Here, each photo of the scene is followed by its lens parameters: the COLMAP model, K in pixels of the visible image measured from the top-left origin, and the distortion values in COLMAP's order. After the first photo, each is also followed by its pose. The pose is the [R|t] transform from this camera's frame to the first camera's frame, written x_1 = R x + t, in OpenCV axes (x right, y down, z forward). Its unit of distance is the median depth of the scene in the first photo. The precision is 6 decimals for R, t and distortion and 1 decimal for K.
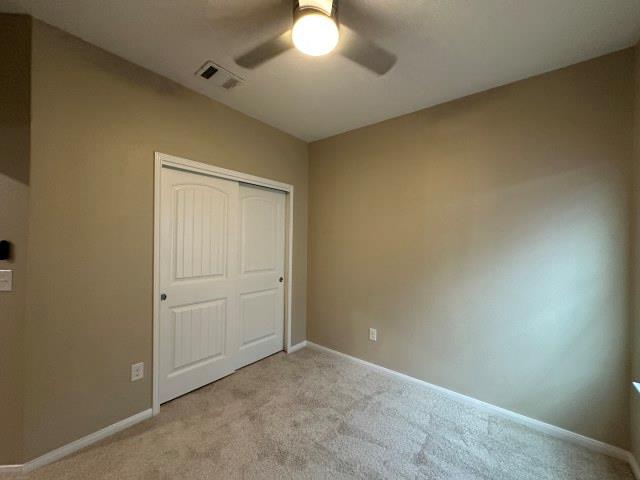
lens RADIAL K [[256.0, 0, 320.0], [0, 256.0, 240.0], [0, 0, 1]] dist [-0.001591, -0.000214]
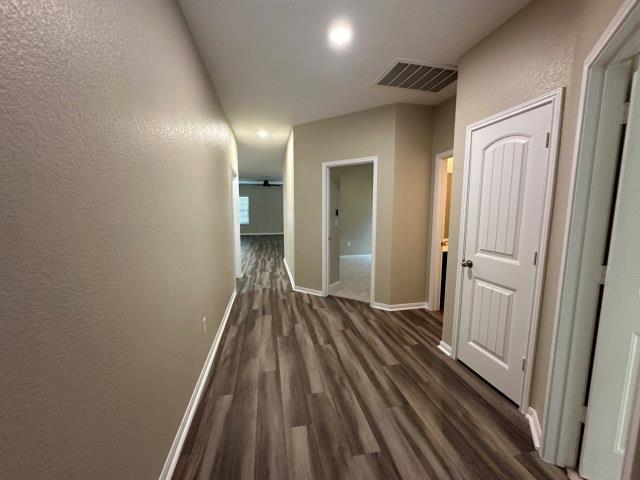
lens RADIAL K [[256.0, 0, 320.0], [0, 256.0, 240.0], [0, 0, 1]] dist [-0.001591, -0.000214]
pose [[-0.597683, 0.075456, -0.798174, 0.546722], [-0.015323, 0.994304, 0.105472, 0.023461], [0.801586, 0.075269, -0.593123, 1.077863]]
